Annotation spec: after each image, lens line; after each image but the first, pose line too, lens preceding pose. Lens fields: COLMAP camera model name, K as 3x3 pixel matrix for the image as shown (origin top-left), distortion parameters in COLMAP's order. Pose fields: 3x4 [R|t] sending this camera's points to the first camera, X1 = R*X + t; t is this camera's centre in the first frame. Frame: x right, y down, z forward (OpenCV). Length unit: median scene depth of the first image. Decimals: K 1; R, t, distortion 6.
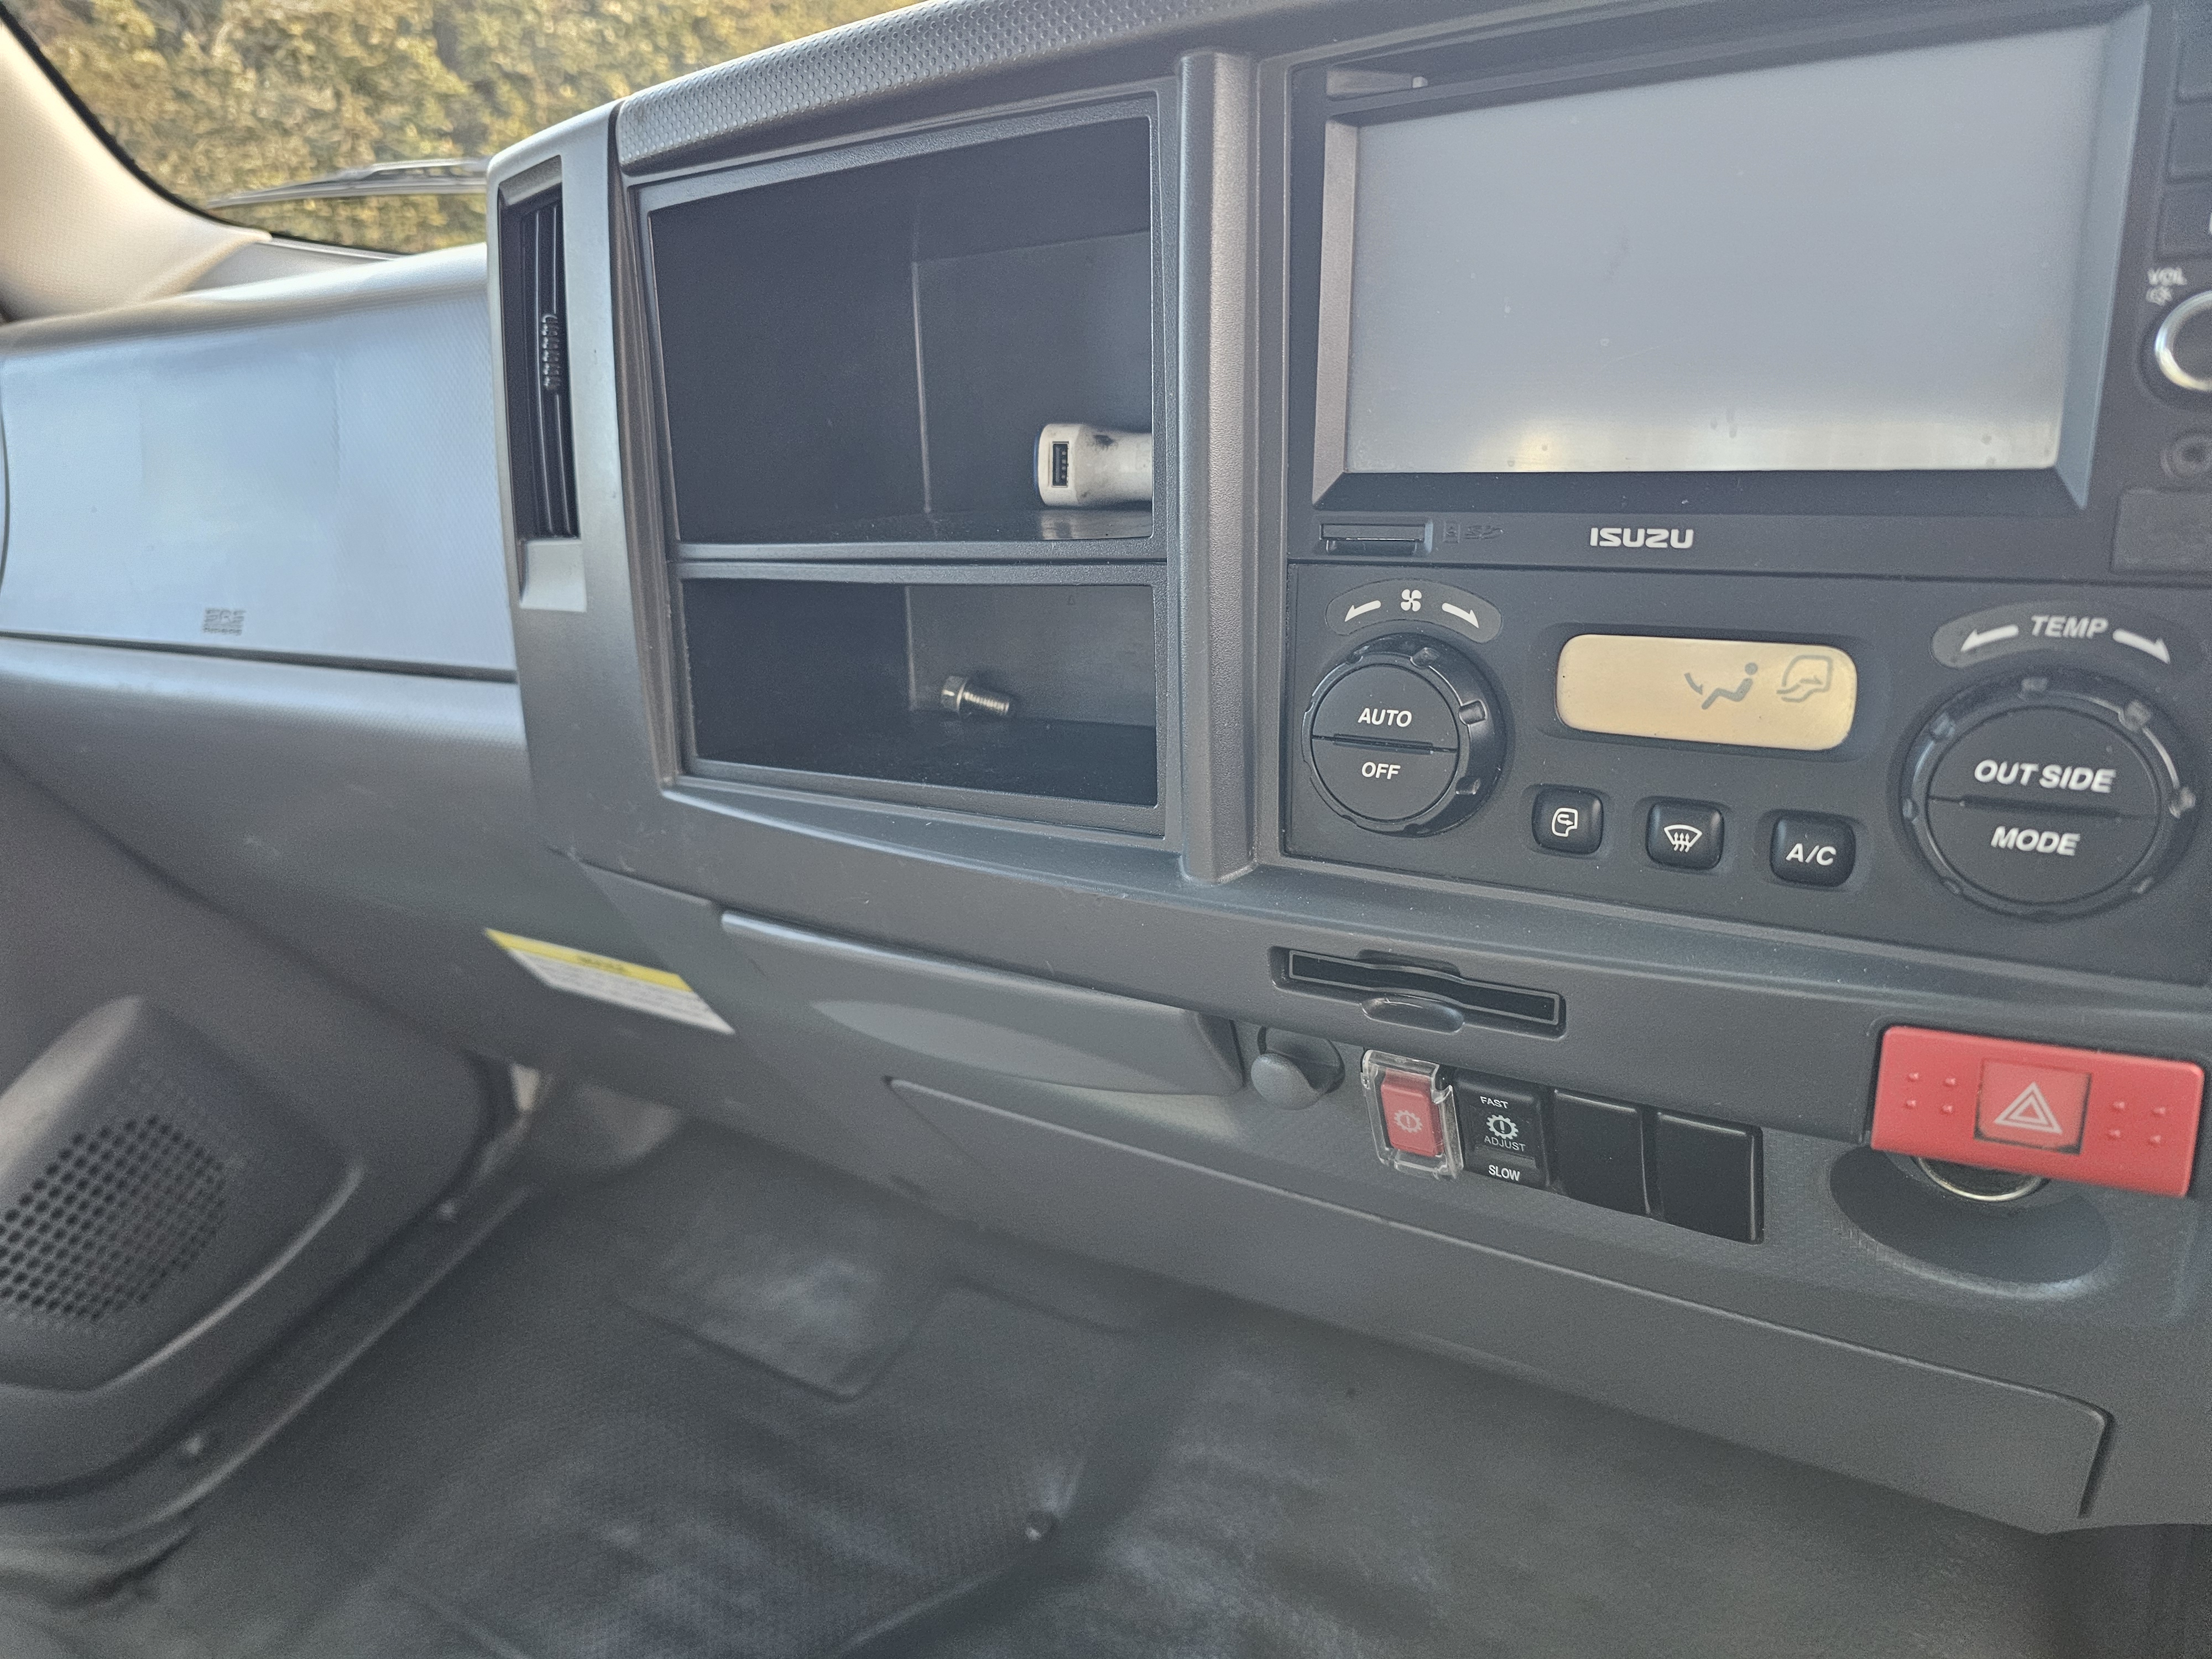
lens RADIAL K [[1491.2, 0, 1111.6], [0, 1491.2, 821.8], [0, 0, 1]] dist [-0.014507, -0.007800]
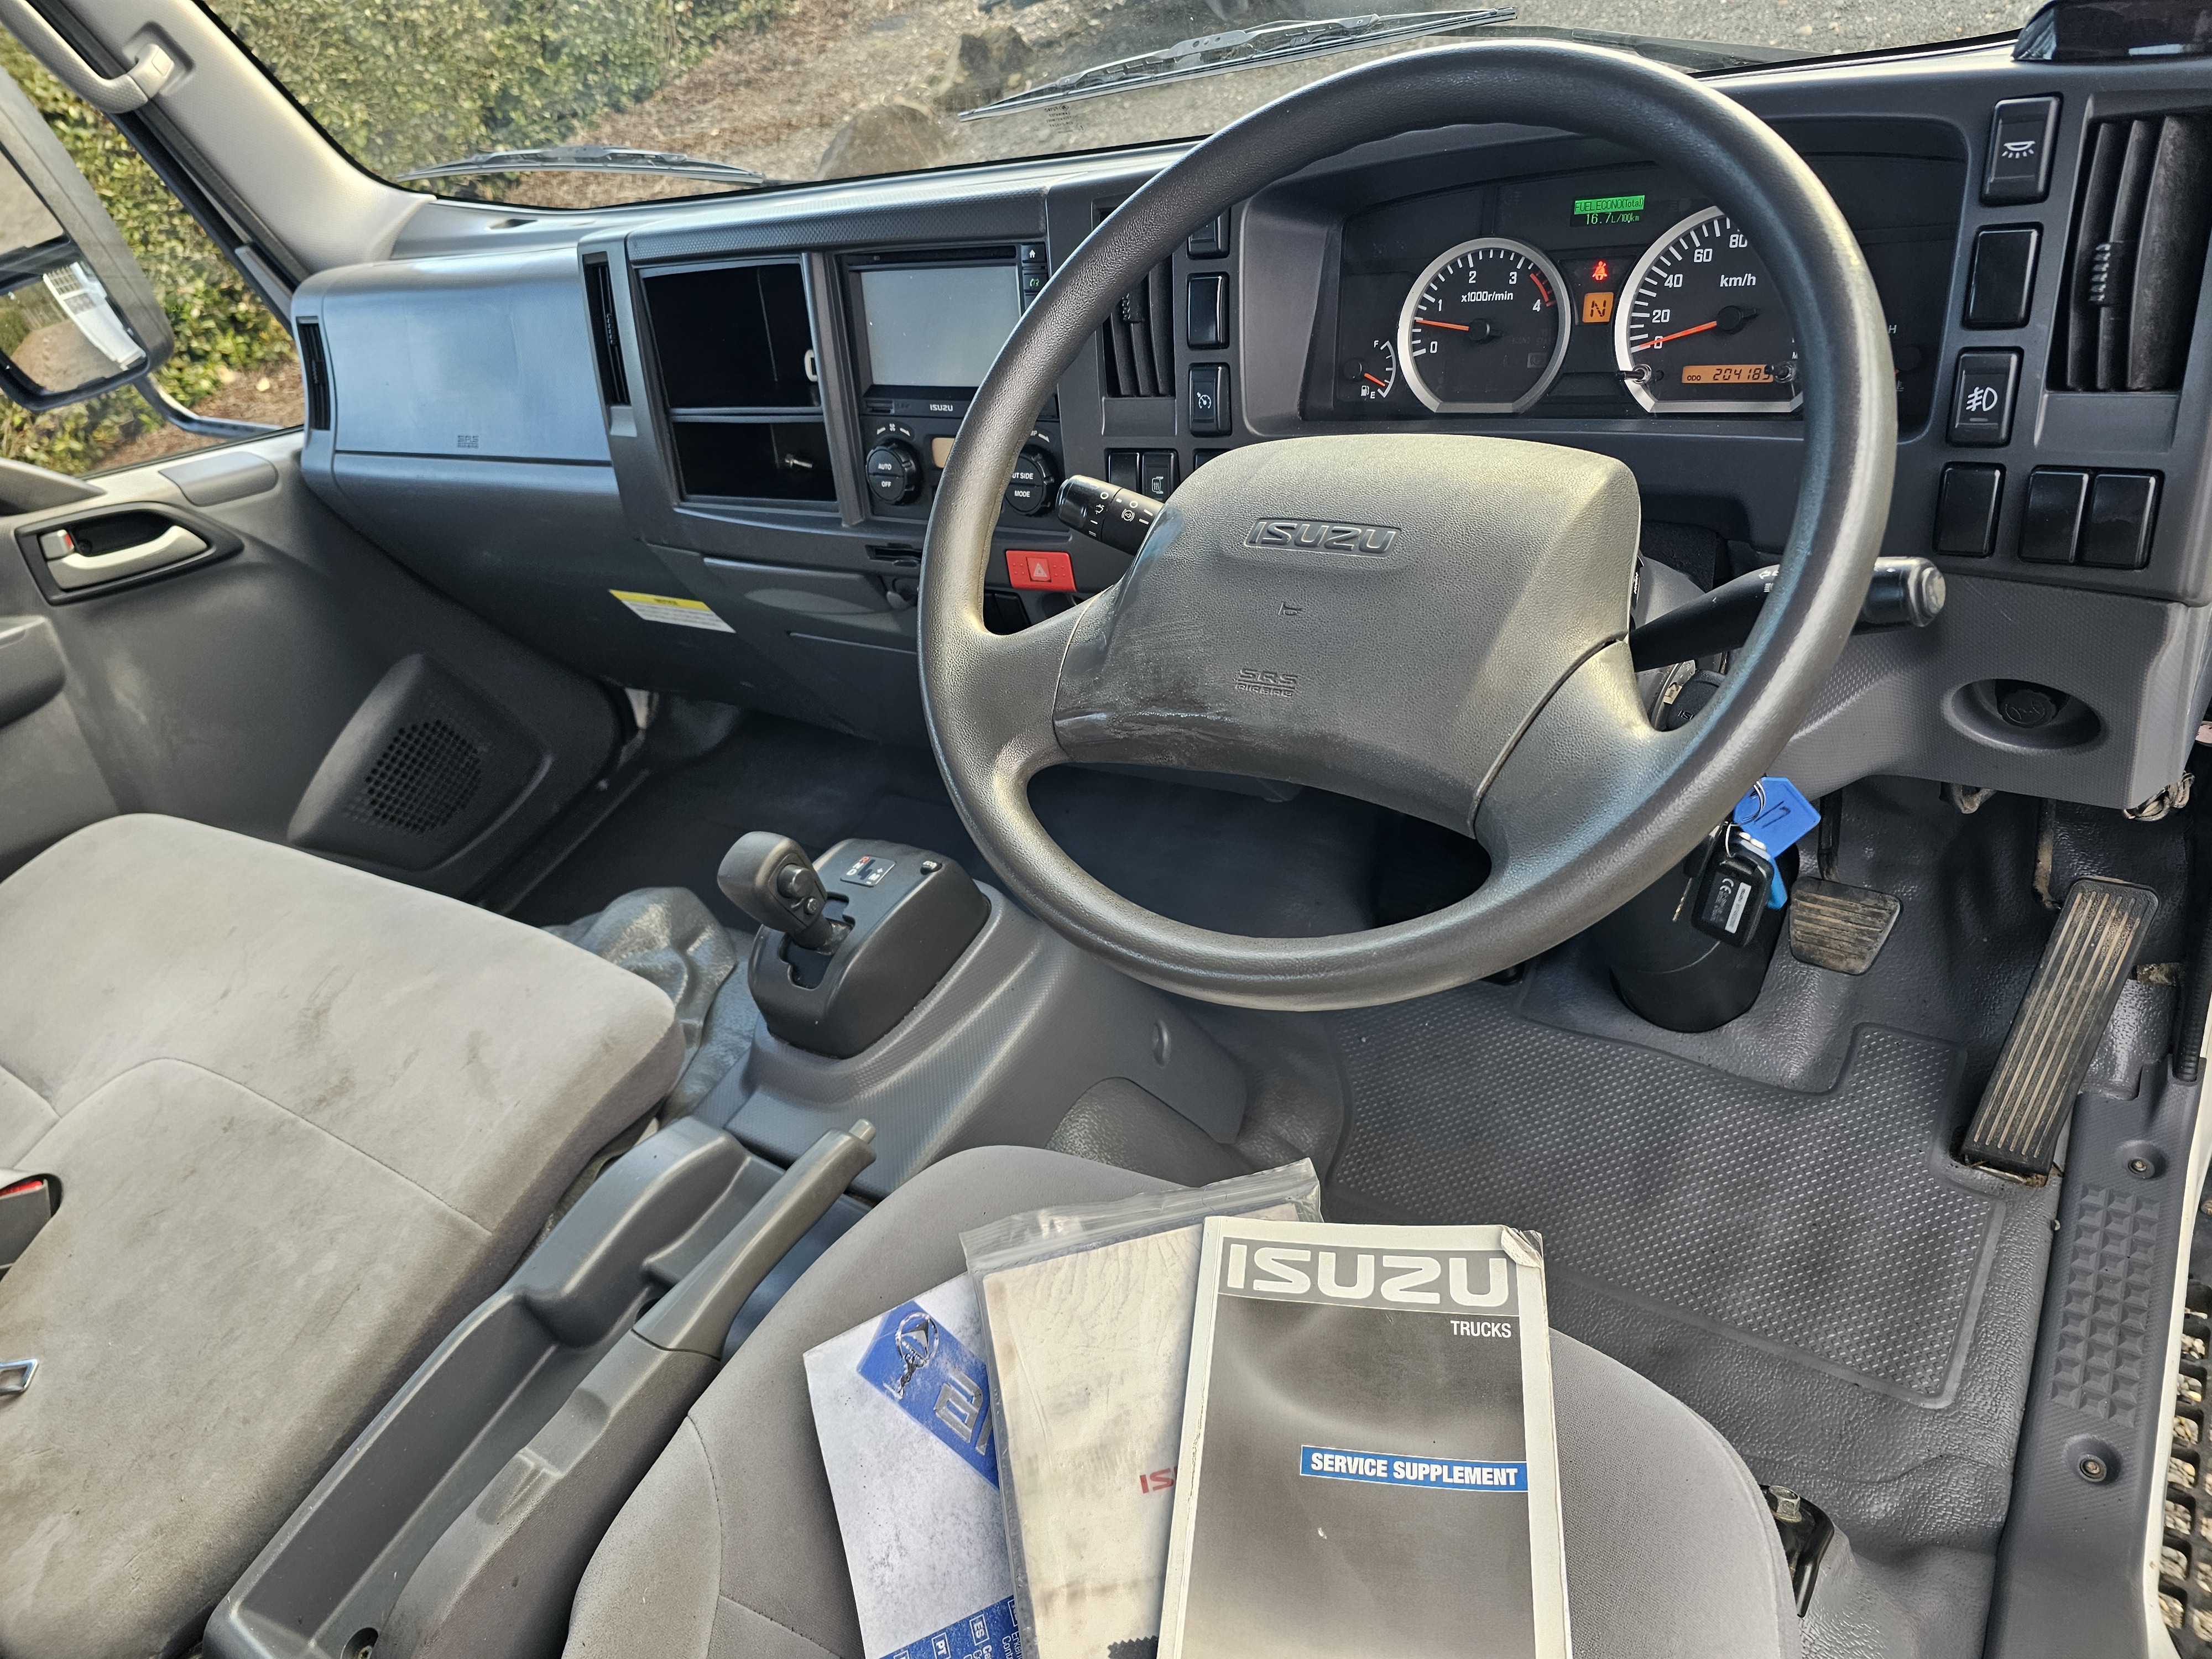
lens RADIAL K [[1491.2, 0, 1123.4], [0, 1491.2, 838.8], [0, 0, 1]] dist [-0.014507, -0.007800]
pose [[0.997168, -0.040896, -0.063113, 0.511334], [0.052046, 0.981056, 0.186604, 0.084305], [0.054286, -0.189361, 0.980406, -1.324416]]
